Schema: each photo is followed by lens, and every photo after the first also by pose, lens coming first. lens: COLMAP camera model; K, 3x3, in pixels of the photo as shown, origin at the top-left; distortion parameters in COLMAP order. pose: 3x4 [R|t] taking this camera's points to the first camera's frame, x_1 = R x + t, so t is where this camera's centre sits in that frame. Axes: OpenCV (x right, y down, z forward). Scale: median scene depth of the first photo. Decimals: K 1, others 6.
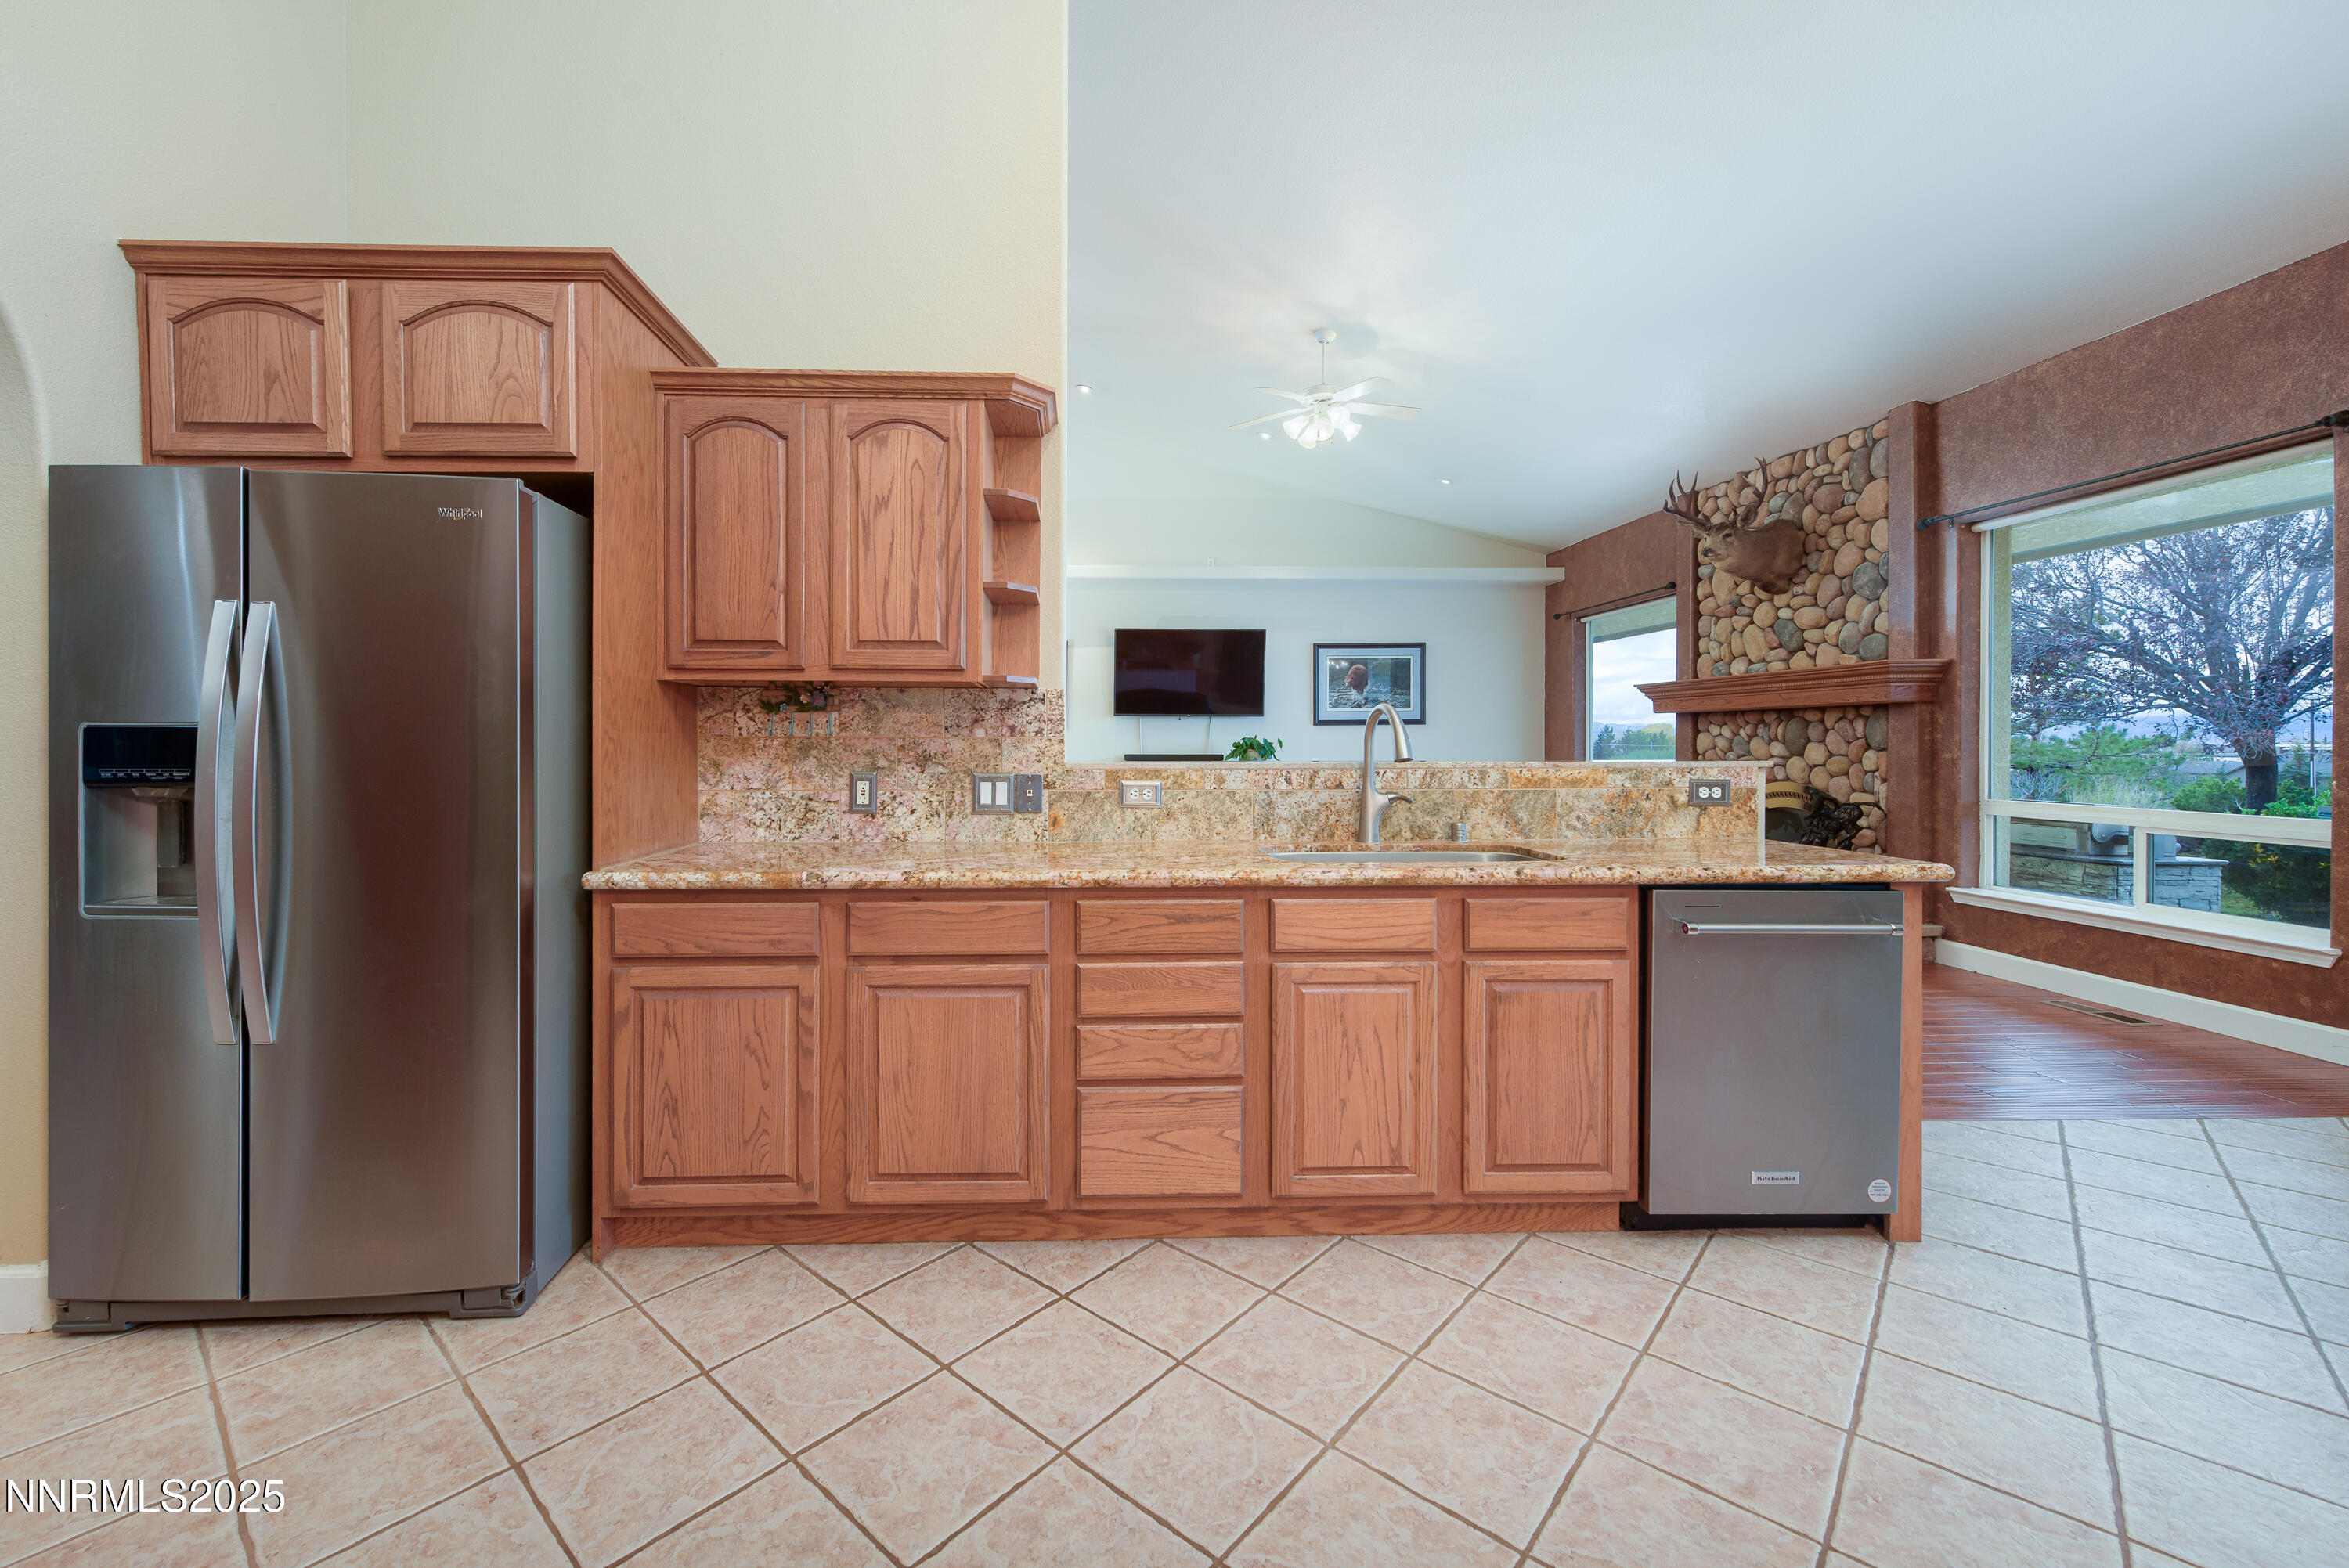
lens RADIAL K [[957.1, 0, 1097.0], [0, 957.1, 750.0], [0, 0, 1]] dist [0.000918, -0.000108]
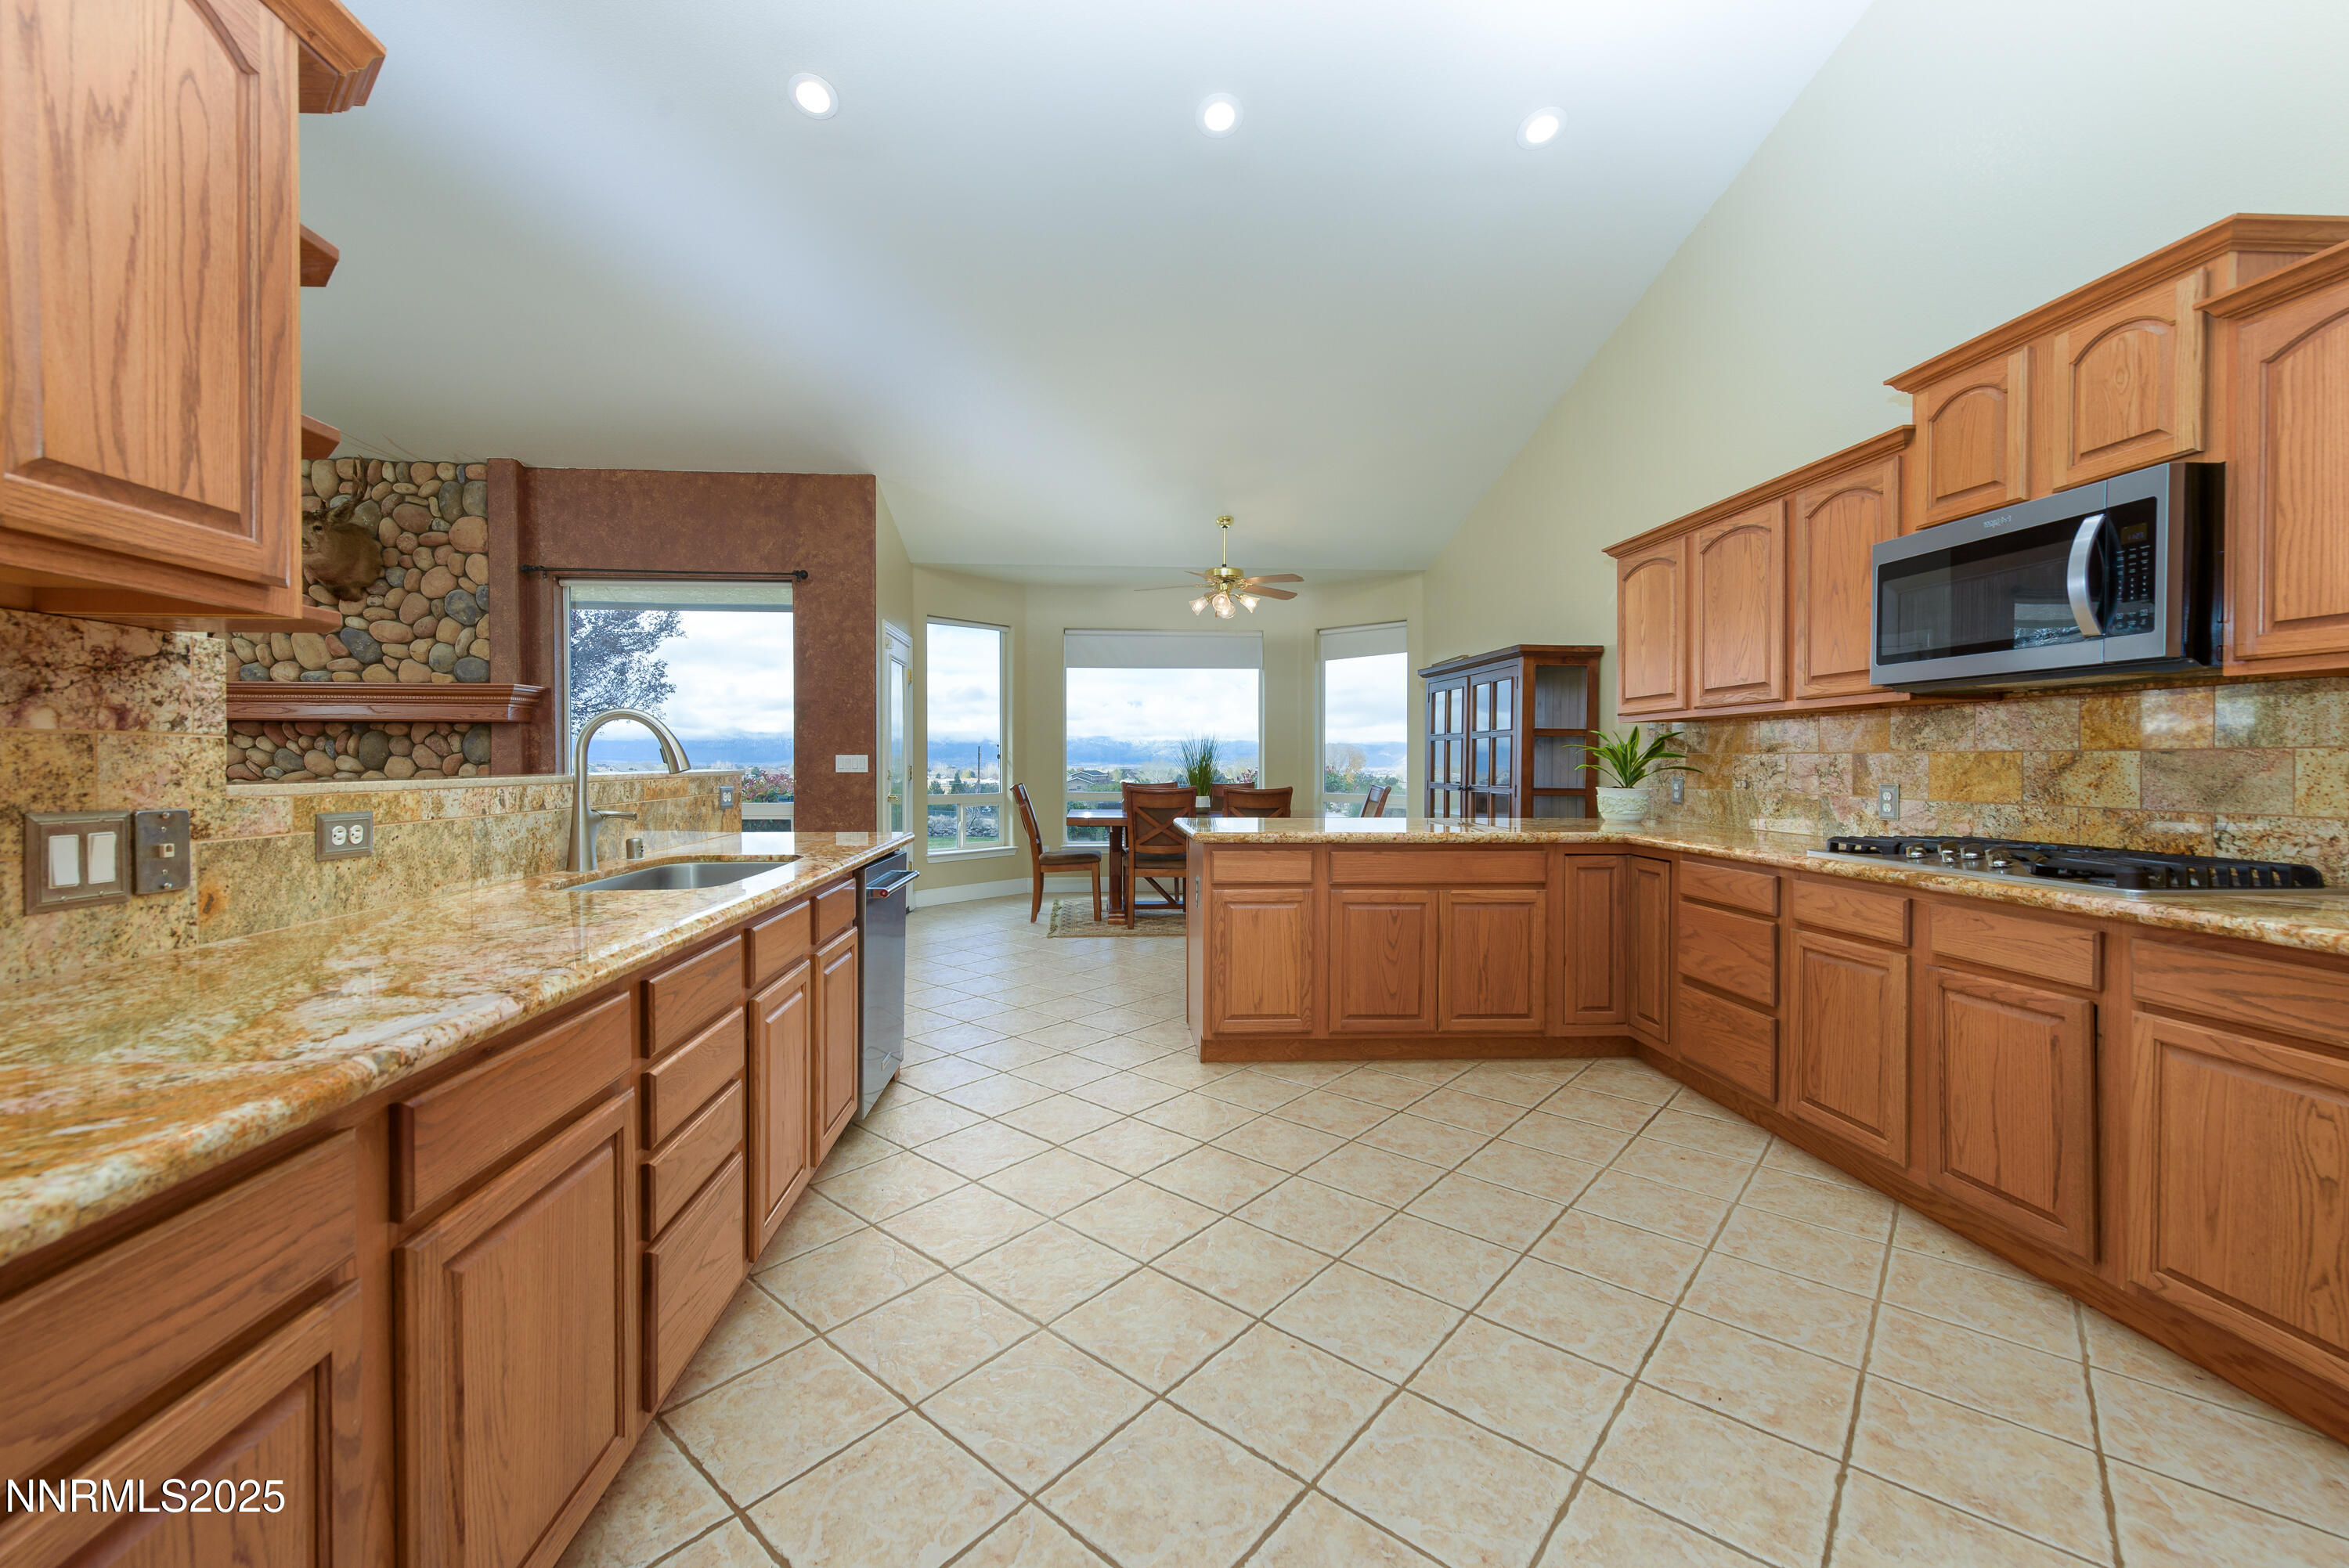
lens RADIAL K [[935.1, 0, 1141.7], [0, 935.1, 775.8], [0, 0, 1]] dist [0.001873, -0.000198]
pose [[-0.028572, -0.014570, 0.999486, -0.275536], [0.004861, 0.999880, 0.014715, 0.001619], [-0.999580, 0.005279, -0.028498, 0.264510]]
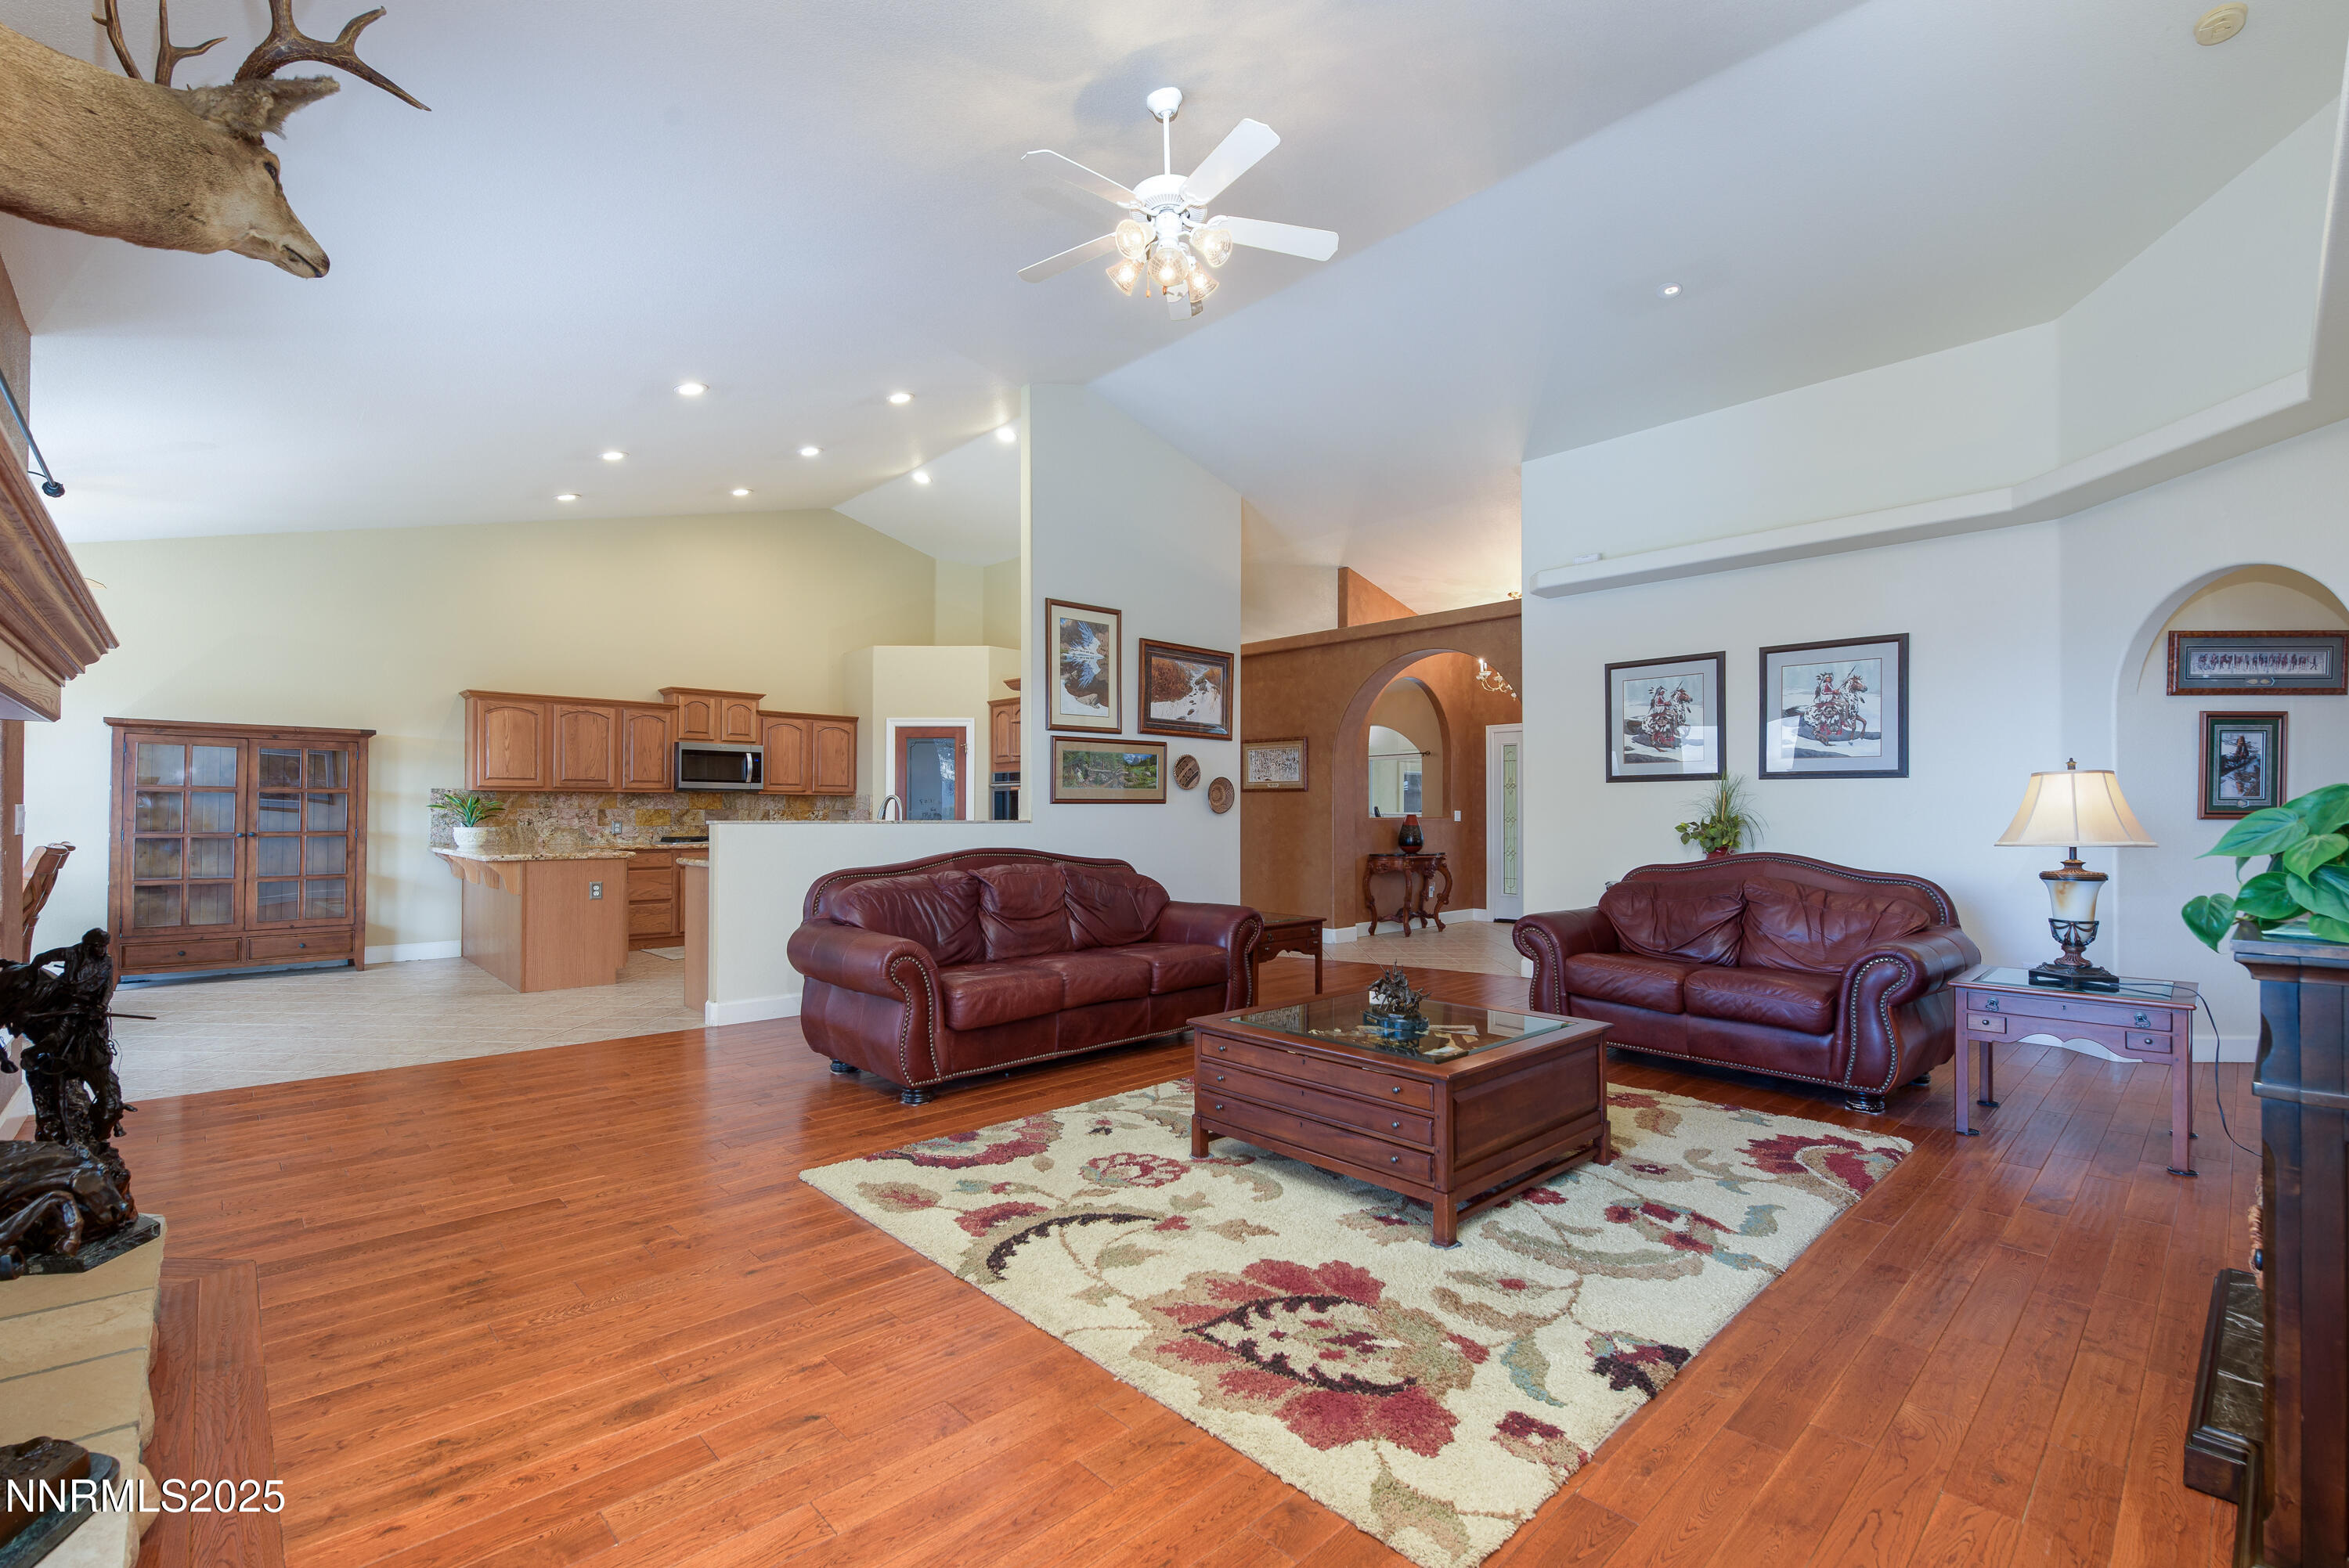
lens RADIAL K [[1012.8, 0, 1166.3], [0, 1012.8, 802.5], [0, 0, 1]] dist [-0.001781, -0.000274]
pose [[-0.747835, -0.009034, -0.663823, 0.693163], [-0.007767, 0.999958, -0.004858, -0.011197], [0.663839, 0.001522, -0.747874, 1.592187]]
